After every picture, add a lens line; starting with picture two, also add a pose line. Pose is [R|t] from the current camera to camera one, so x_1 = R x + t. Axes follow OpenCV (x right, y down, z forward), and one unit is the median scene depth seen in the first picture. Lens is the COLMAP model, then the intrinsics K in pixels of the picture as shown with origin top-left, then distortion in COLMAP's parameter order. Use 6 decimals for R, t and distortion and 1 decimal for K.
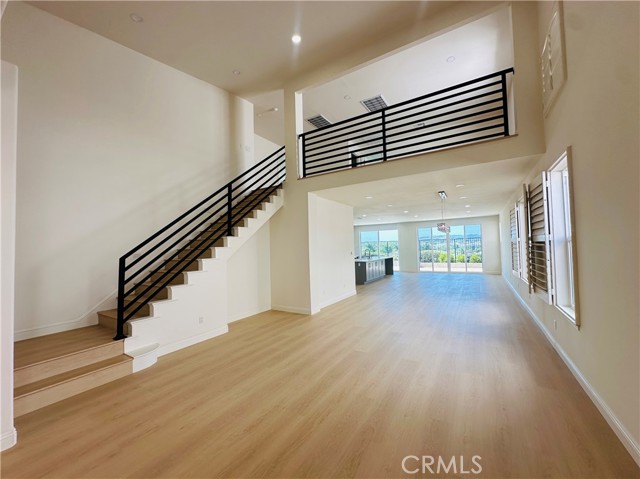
lens RADIAL K [[257.6, 0, 322.4], [0, 257.6, 238.6], [0, 0, 1]] dist [-0.006631, 0.000035]
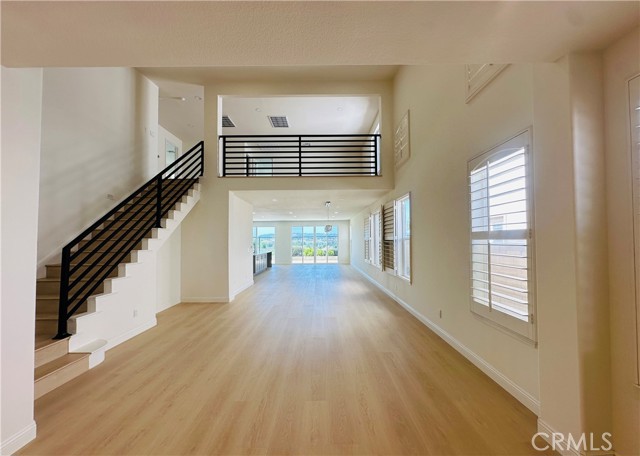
lens RADIAL K [[263.8, 0, 321.4], [0, 263.8, 232.6], [0, 0, 1]] dist [0.001517, 0.000371]
pose [[0.843343, 0.036746, 0.536118, -0.369127], [-0.032531, 0.999321, -0.017322, 0.005908], [-0.536390, -0.002832, 0.843965, -0.186158]]
